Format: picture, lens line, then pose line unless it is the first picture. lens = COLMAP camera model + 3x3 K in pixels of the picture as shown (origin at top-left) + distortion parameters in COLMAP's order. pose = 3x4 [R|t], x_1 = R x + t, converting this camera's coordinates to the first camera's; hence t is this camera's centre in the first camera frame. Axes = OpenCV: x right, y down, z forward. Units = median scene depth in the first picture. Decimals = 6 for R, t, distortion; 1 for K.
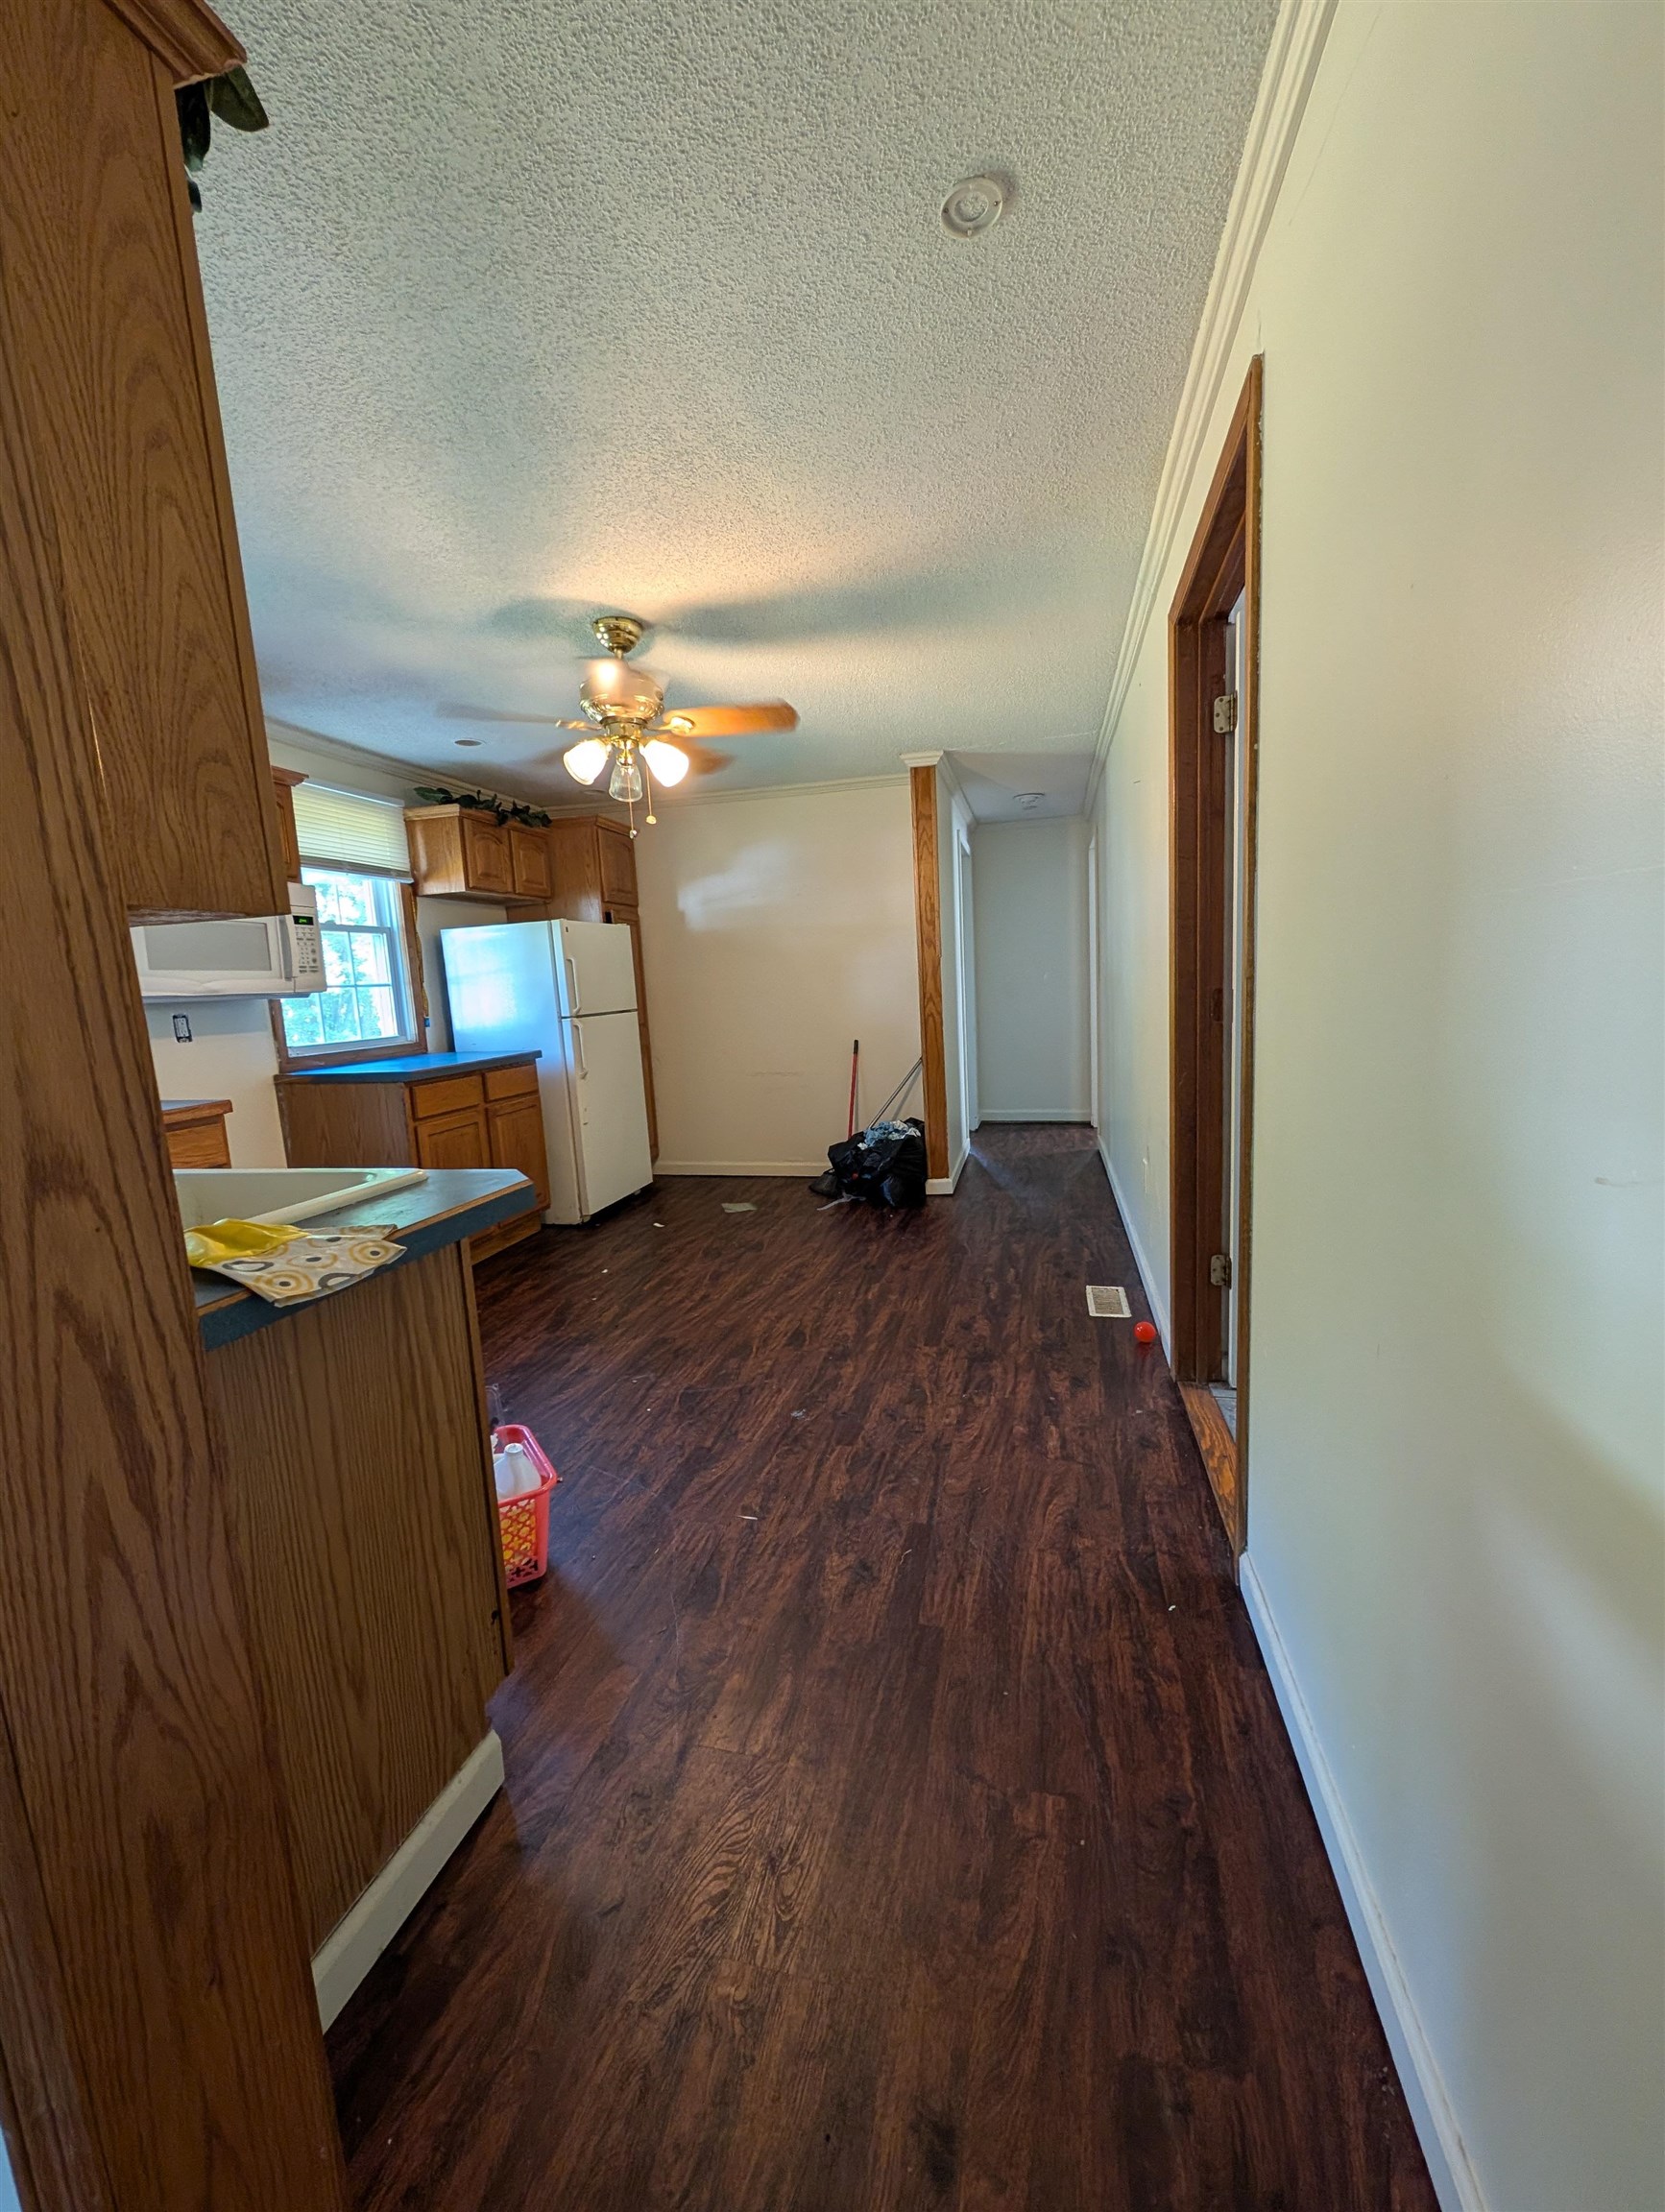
lens RADIAL K [[851.5, 0, 834.3], [0, 851.5, 1103.7], [0, 0, 1]] dist [-0.001902, -0.000048]
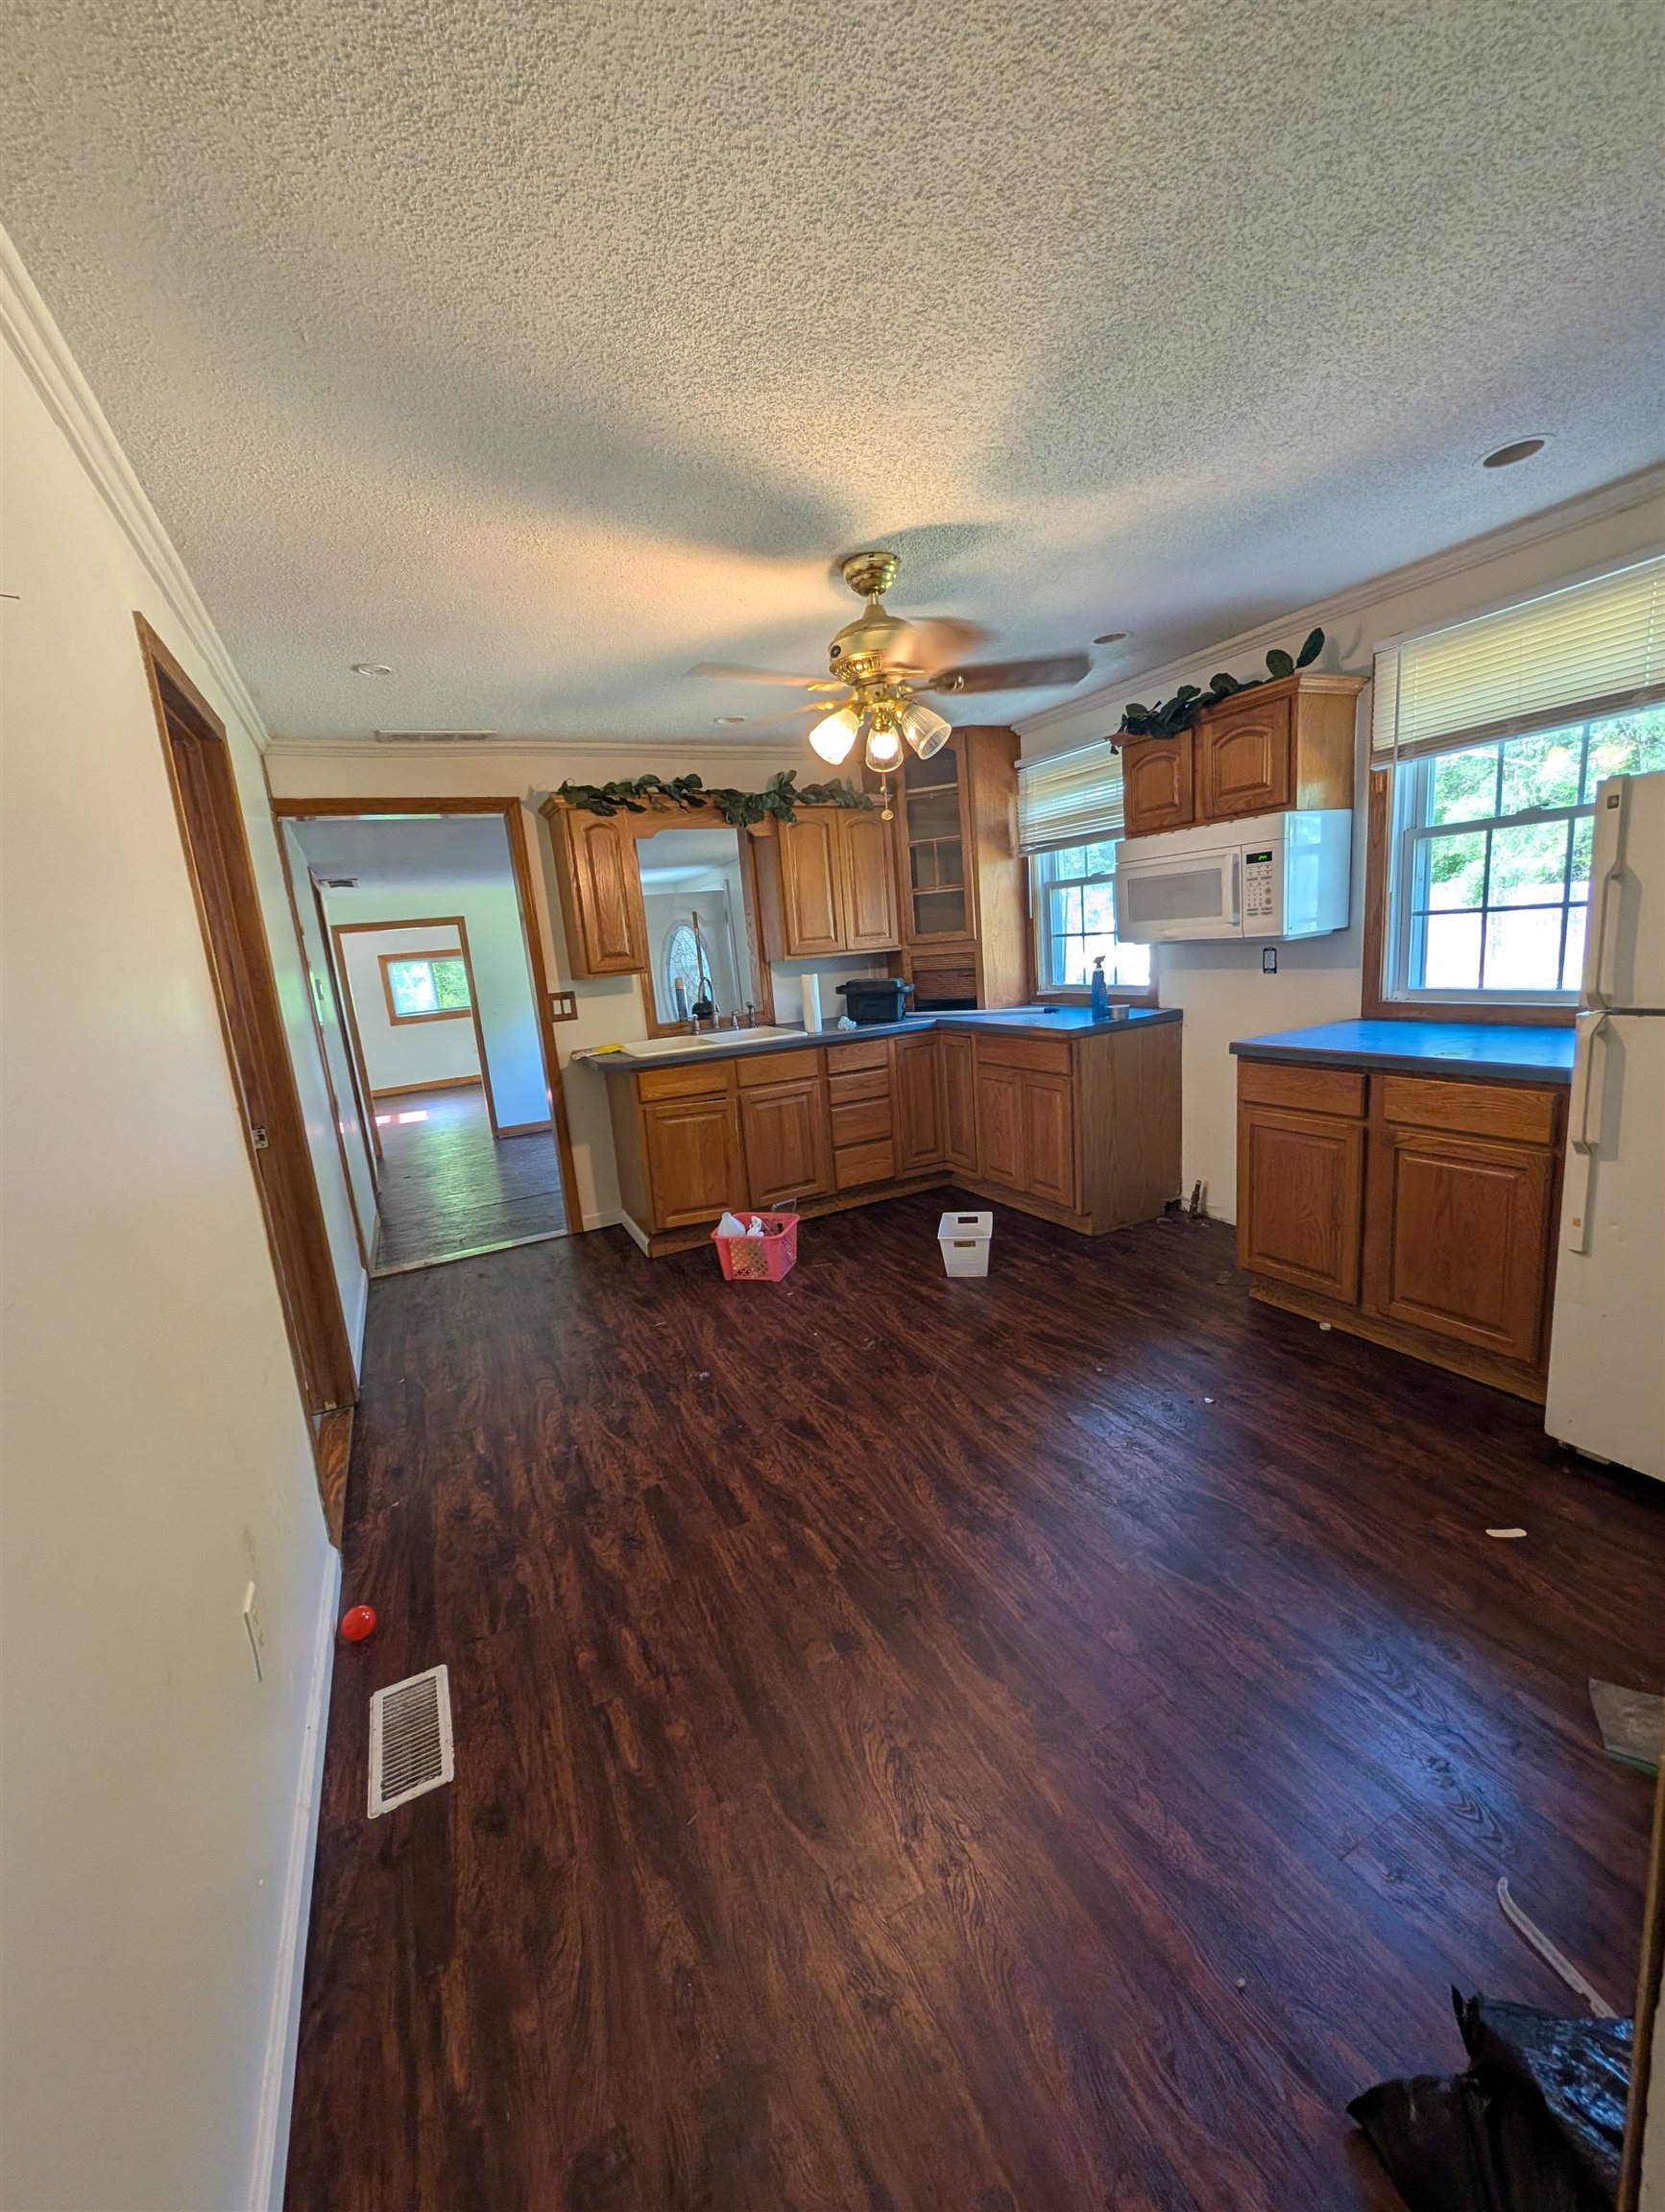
lens RADIAL K [[851.5, 0, 825.6], [0, 851.5, 1106.8], [0, 0, 1]] dist [-0.001902, -0.000048]
pose [[-0.756454, 0.237964, -0.609221, 0.360389], [0.032741, 0.944074, 0.328105, -0.289284], [0.653227, 0.228250, -0.721939, 1.473610]]
